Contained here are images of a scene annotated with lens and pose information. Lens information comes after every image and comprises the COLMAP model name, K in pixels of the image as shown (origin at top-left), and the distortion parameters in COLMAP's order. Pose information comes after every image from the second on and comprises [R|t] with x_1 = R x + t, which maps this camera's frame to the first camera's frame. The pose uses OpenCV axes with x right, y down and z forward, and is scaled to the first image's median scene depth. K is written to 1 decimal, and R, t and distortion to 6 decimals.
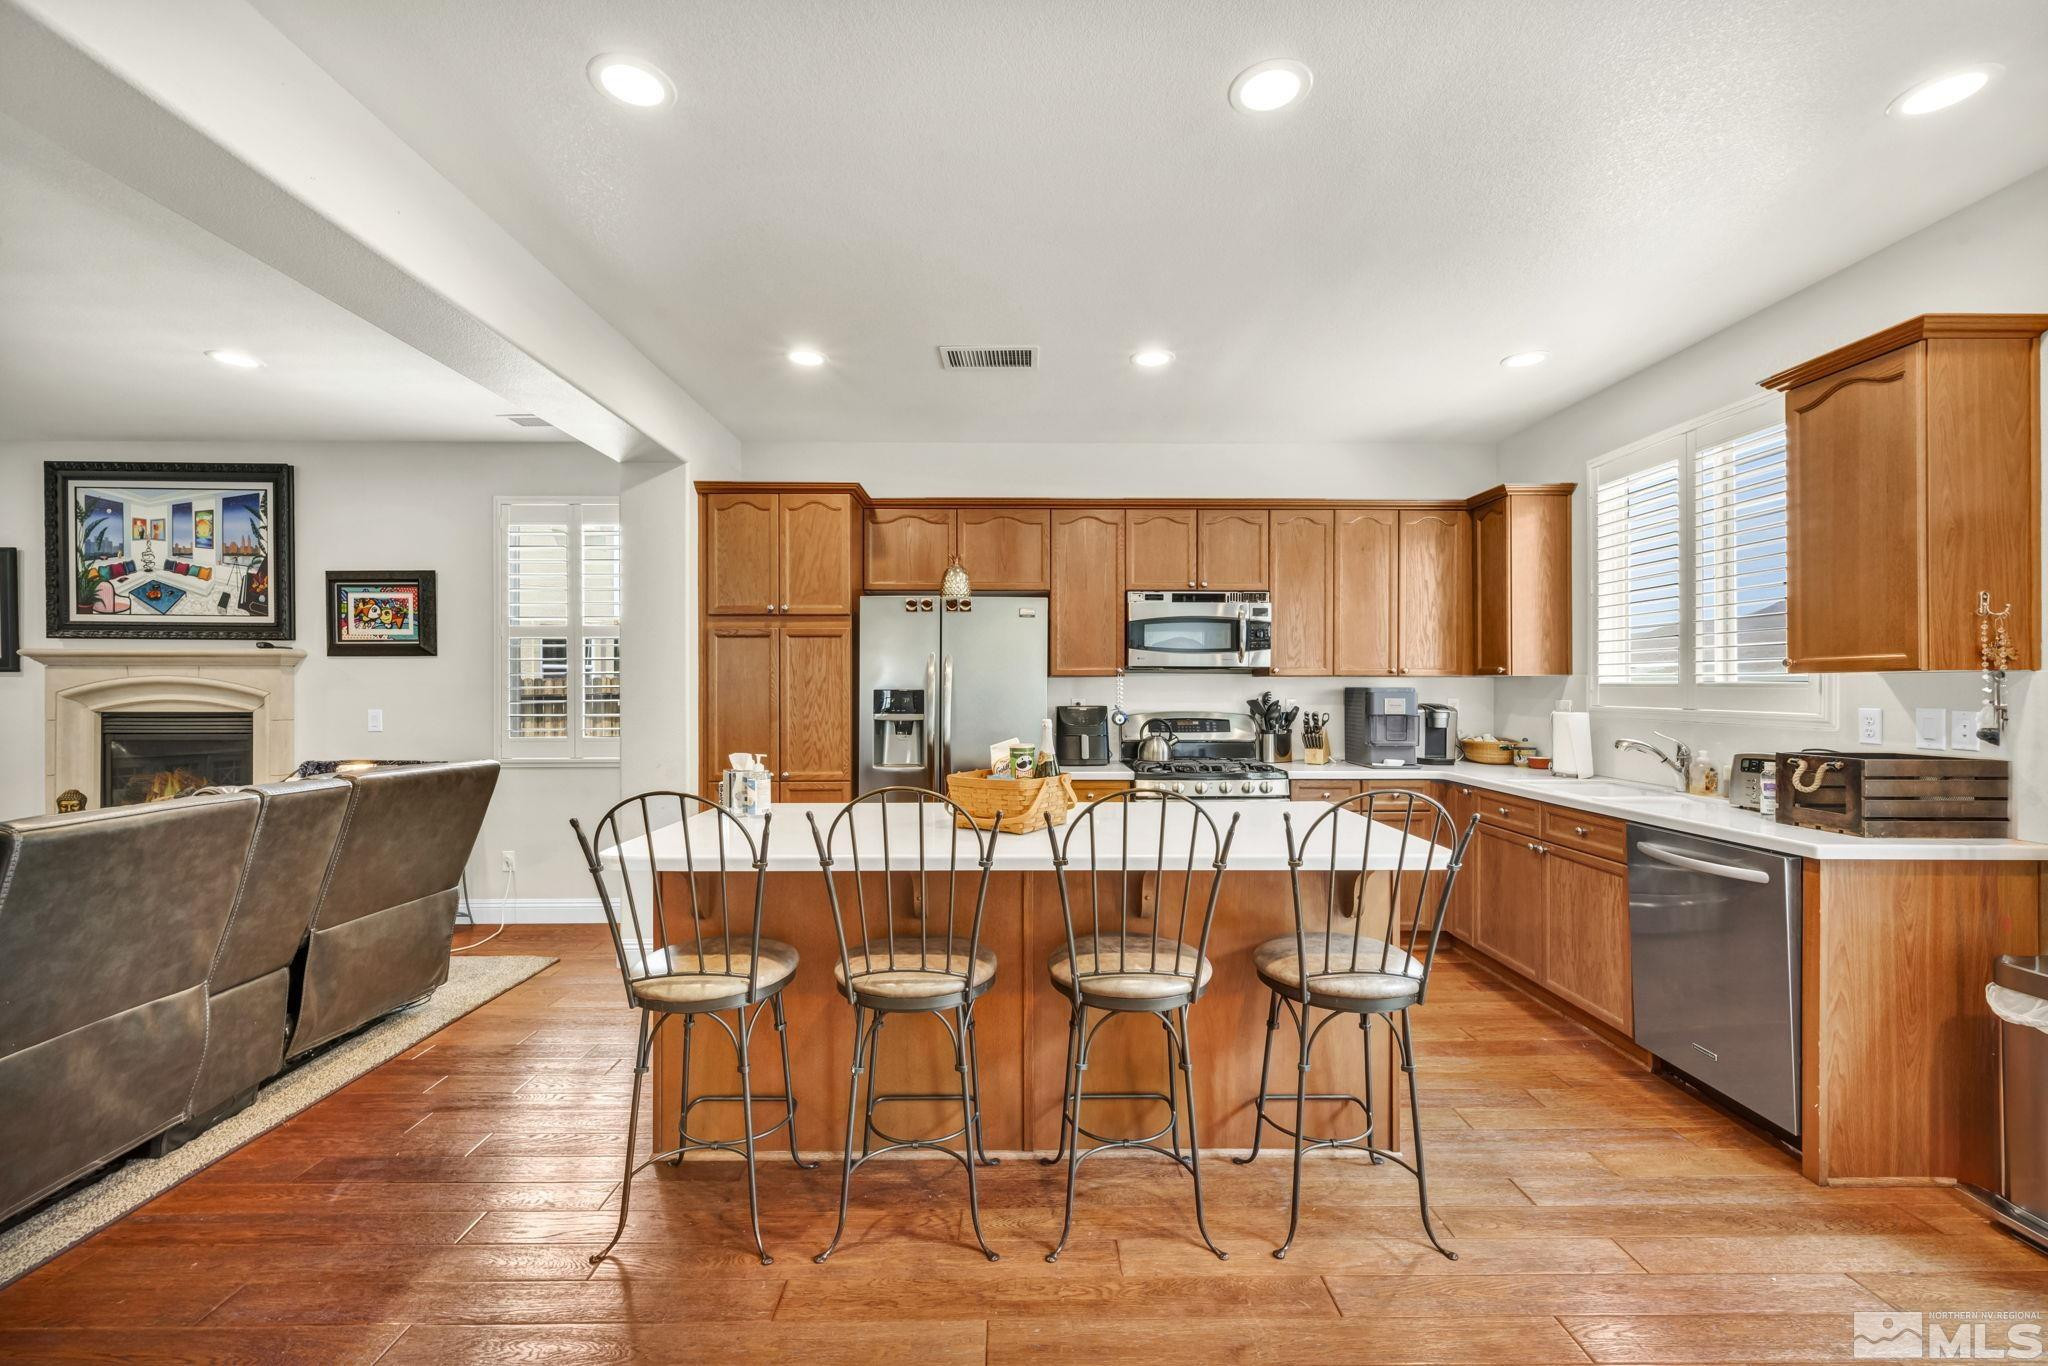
lens RADIAL K [[833.2, 0, 1027.4], [0, 833.2, 681.0], [0, 0, 1]] dist [-0.001214, 0.000203]
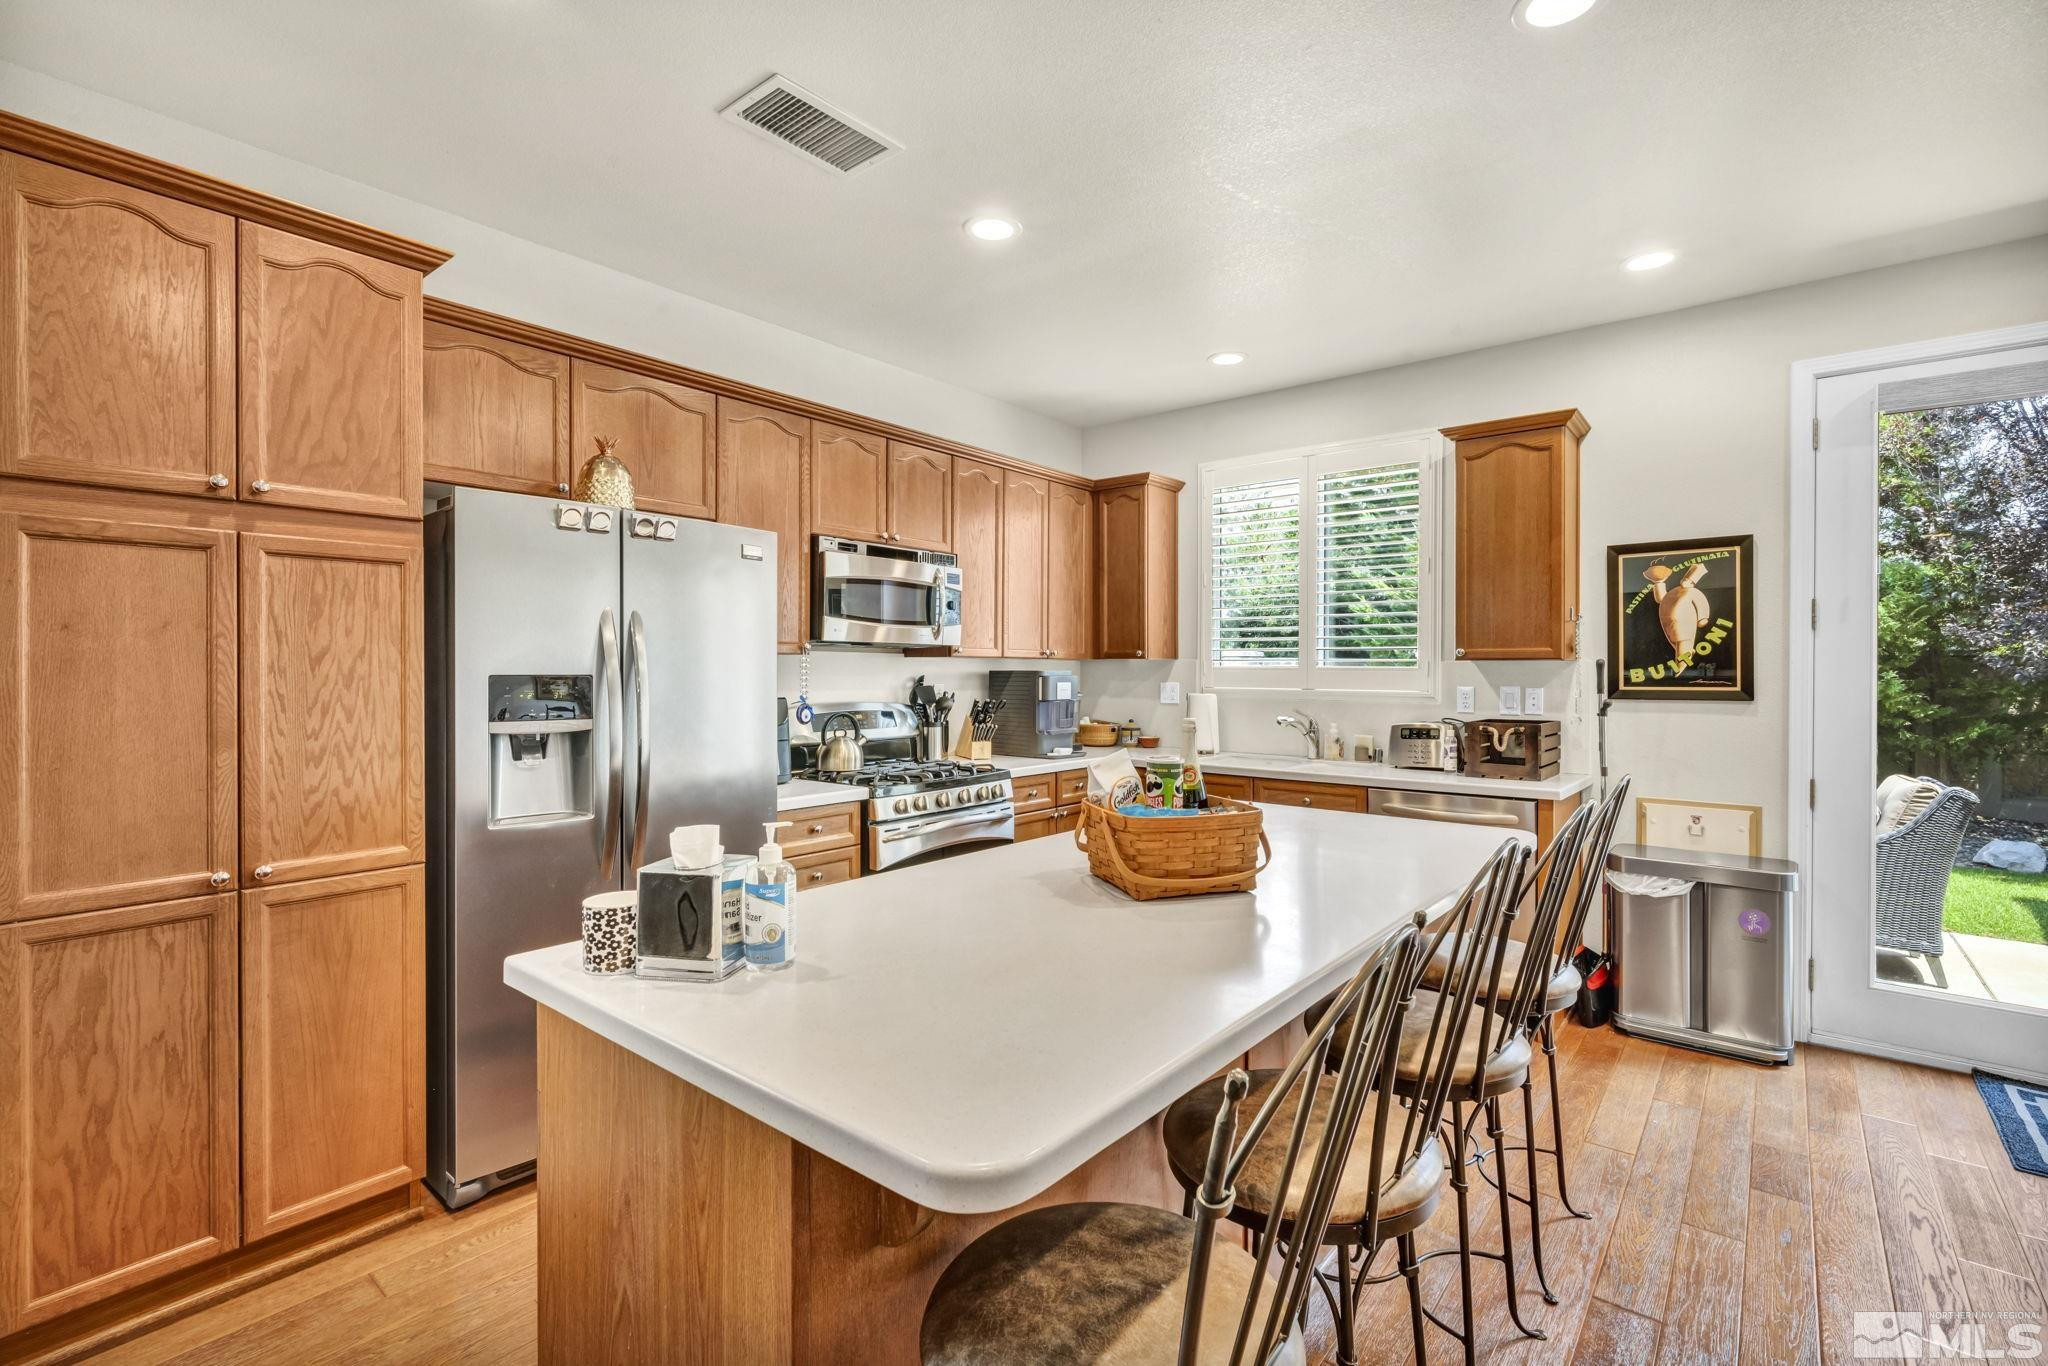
lens RADIAL K [[924.8, 0, 1021.4], [0, 924.8, 671.6], [0, 0, 1]] dist [-0.000842, -0.000162]
pose [[0.645356, -0.000218, 0.763882, -0.350576], [-0.008058, 0.999942, 0.007094, 0.001802], [-0.763839, -0.010734, 0.645317, 0.335519]]
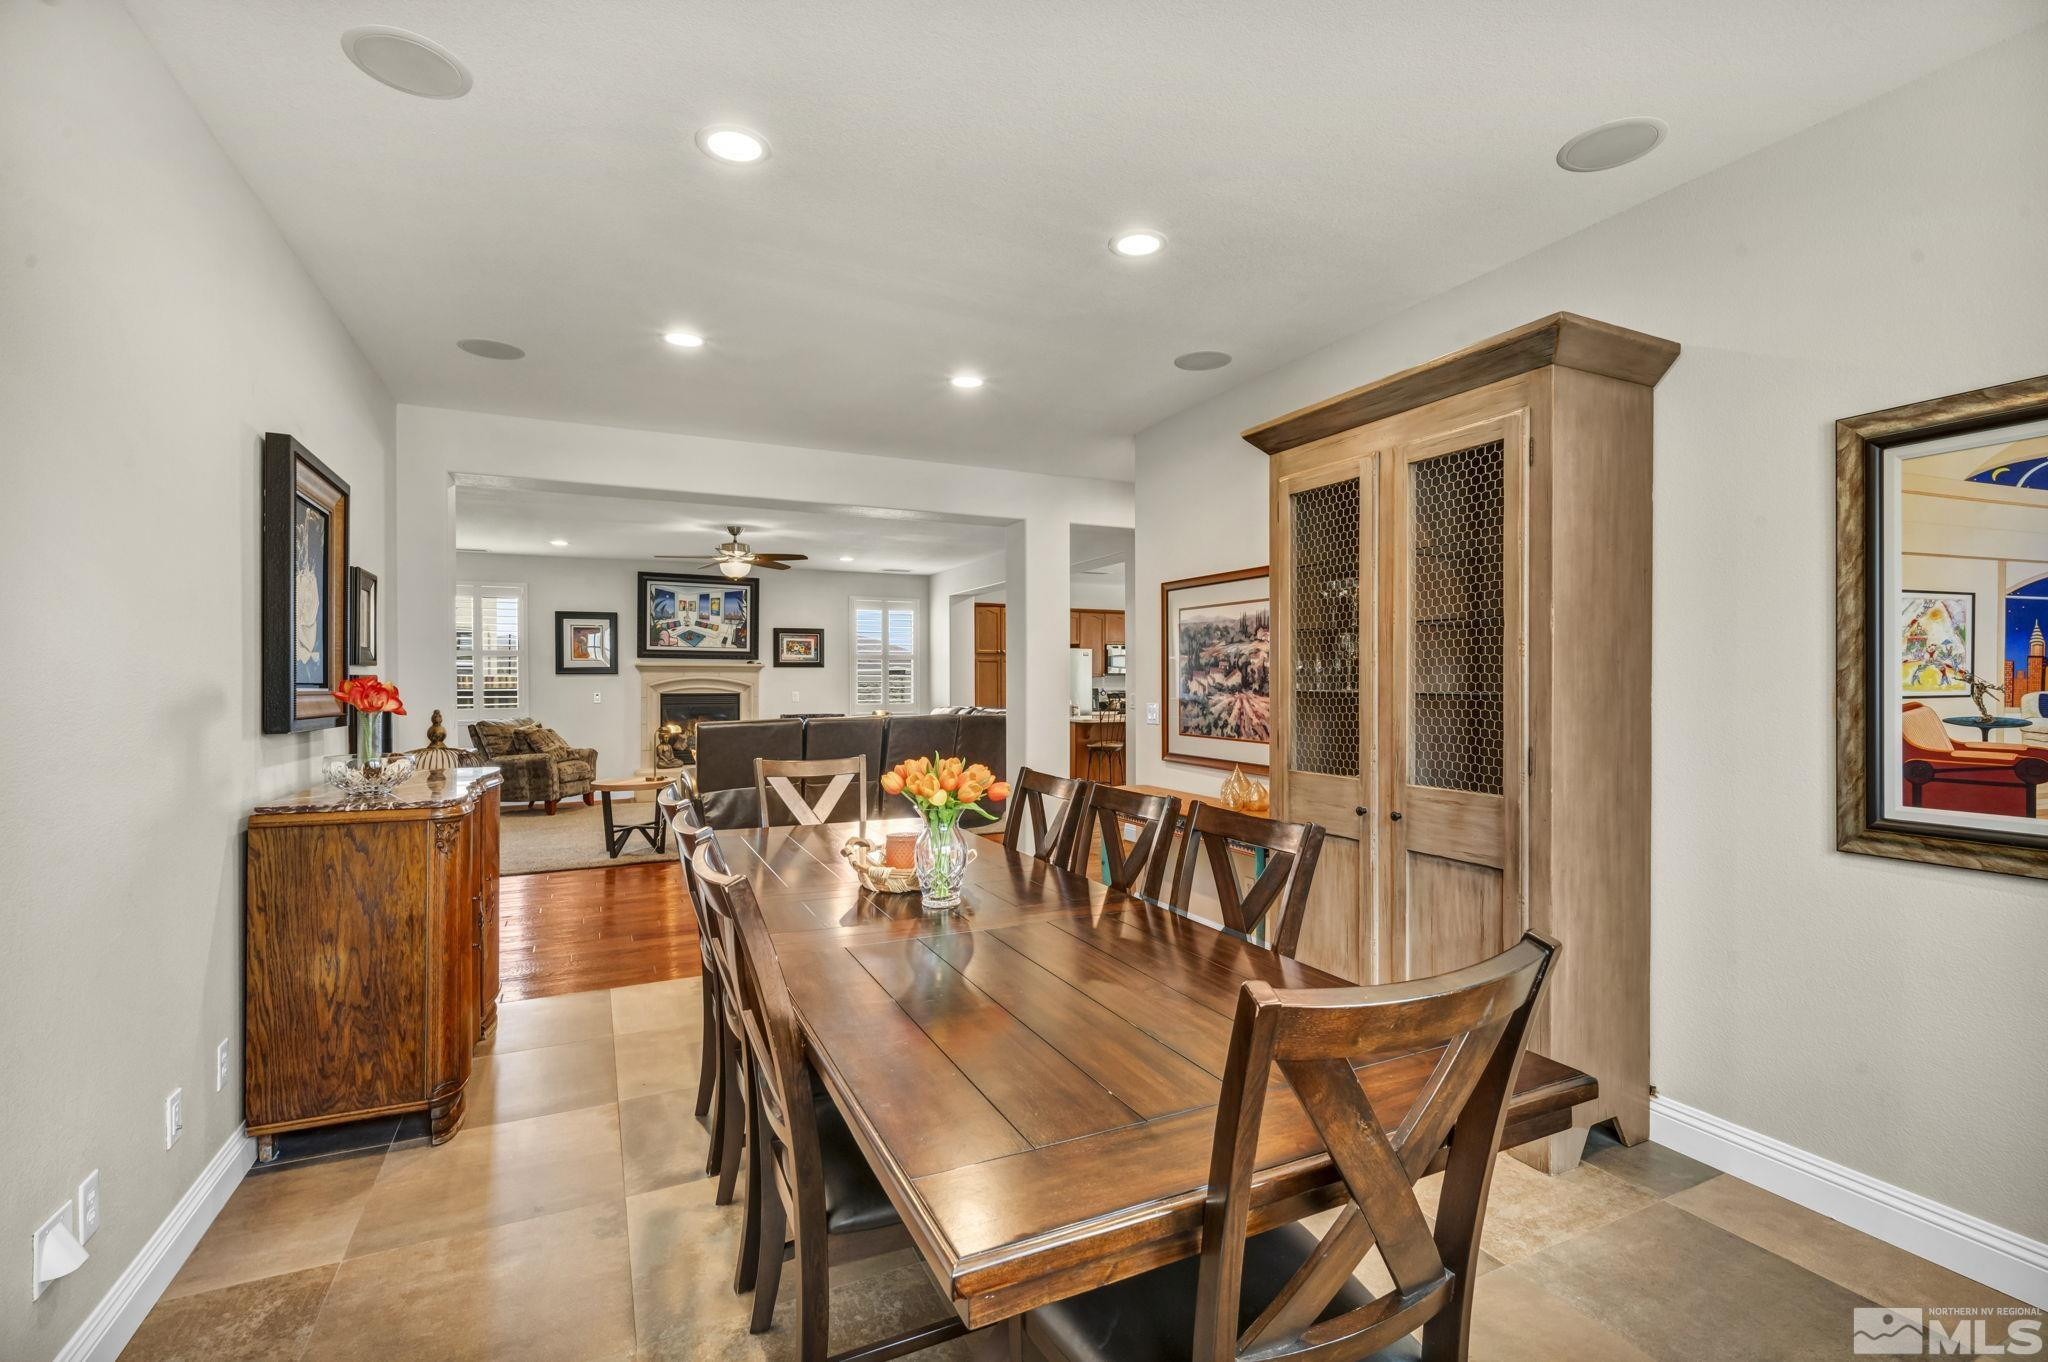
lens RADIAL K [[948.5, 0, 1055.1], [0, 948.5, 685.8], [0, 0, 1]] dist [-0.000305, -0.000034]
pose [[0.896194, -0.003246, 0.443650, -1.288187], [-0.001557, 0.999944, 0.010460, -0.008447], [-0.443659, -0.010065, 0.896139, -1.543507]]
